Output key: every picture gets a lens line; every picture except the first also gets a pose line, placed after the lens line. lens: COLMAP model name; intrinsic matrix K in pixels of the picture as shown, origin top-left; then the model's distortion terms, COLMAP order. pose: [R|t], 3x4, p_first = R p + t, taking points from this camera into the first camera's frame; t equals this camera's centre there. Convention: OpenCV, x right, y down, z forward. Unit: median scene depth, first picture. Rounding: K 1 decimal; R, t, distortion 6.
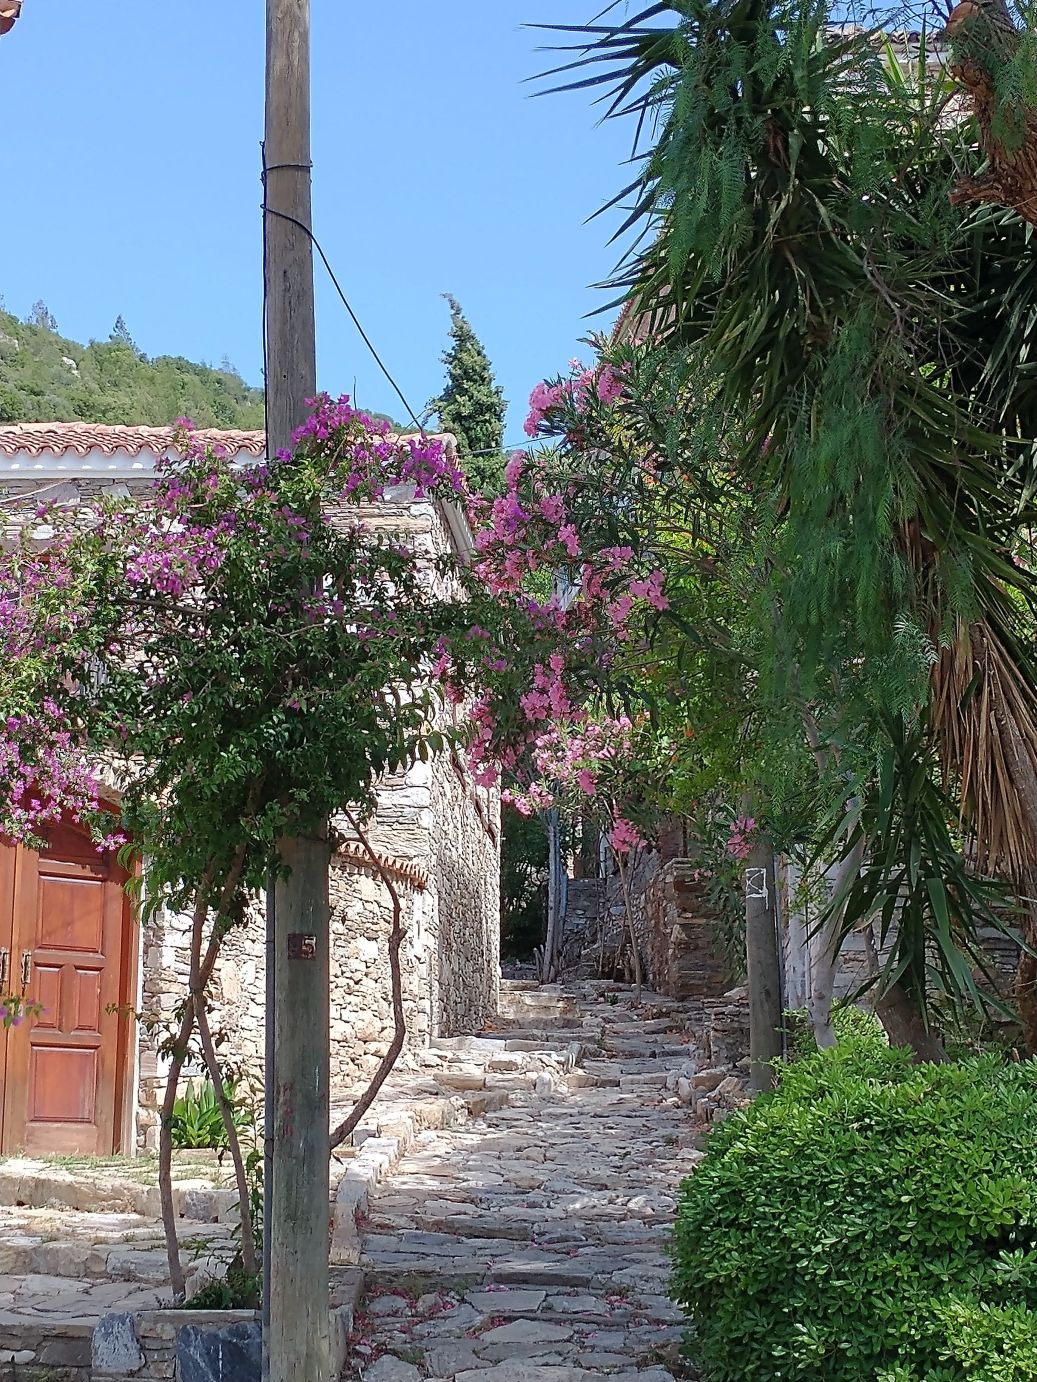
lens RADIAL K [[2743.8, 0, 518.5], [0, 2743.8, 691.0], [0, 0, 1]] dist [0.226796, -1.061895]
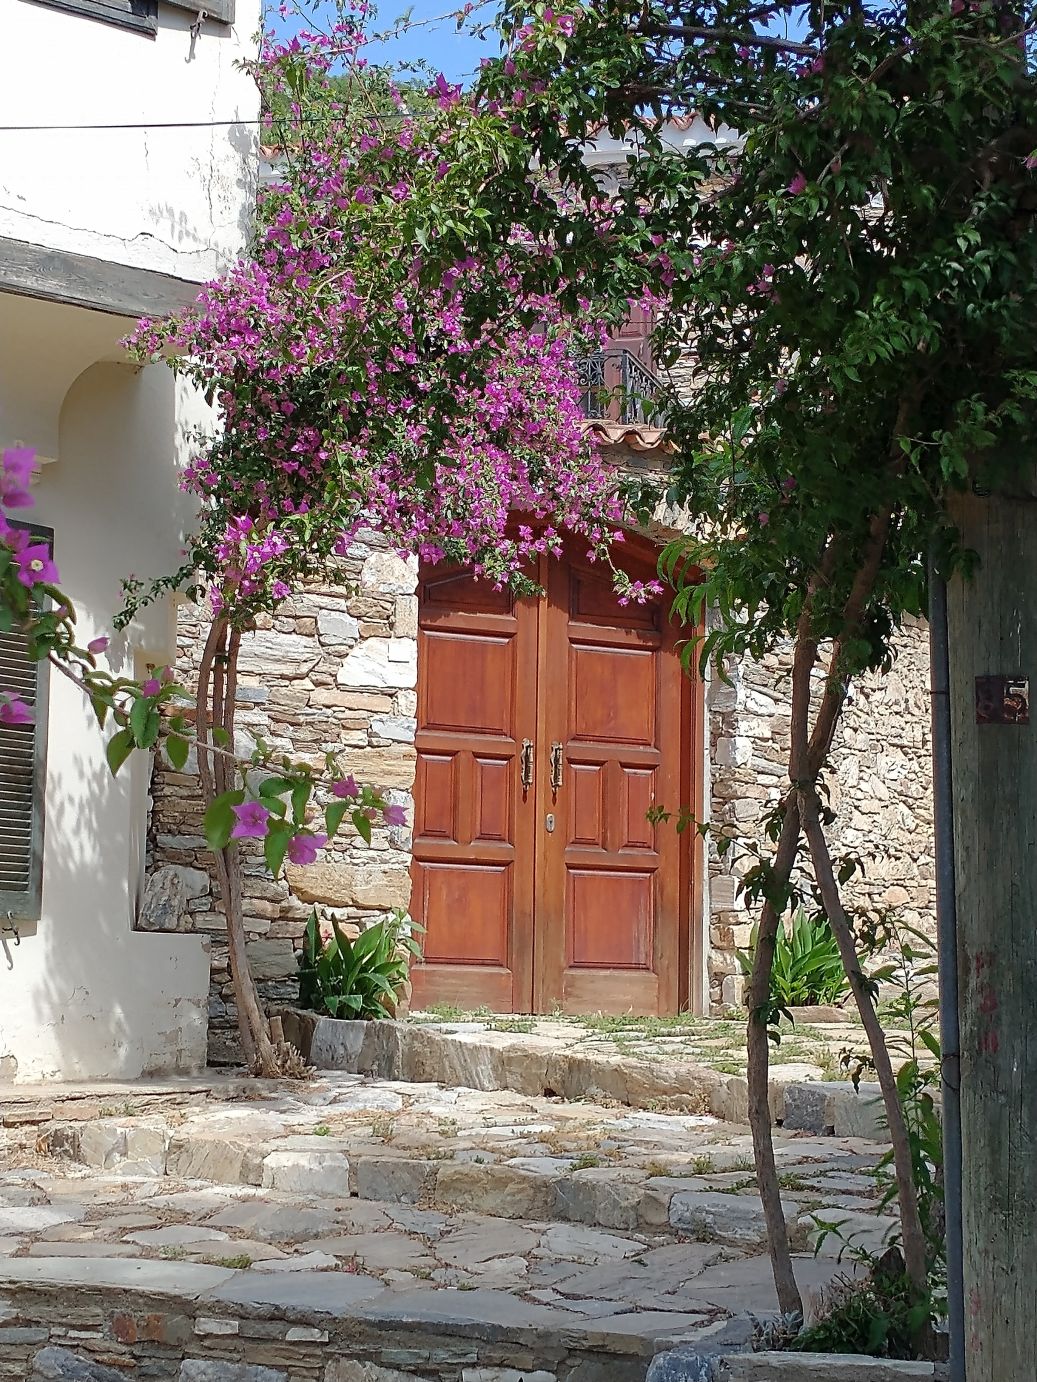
lens RADIAL K [[2743.8, 0, 518.5], [0, 2743.8, 691.0], [0, 0, 1]] dist [0.226796, -1.061895]
pose [[0.979048, -0.017325, -0.202893, -0.047476], [0.030917, 0.997470, 0.064016, 0.041386], [0.201270, -0.068948, 0.977106, 0.351240]]
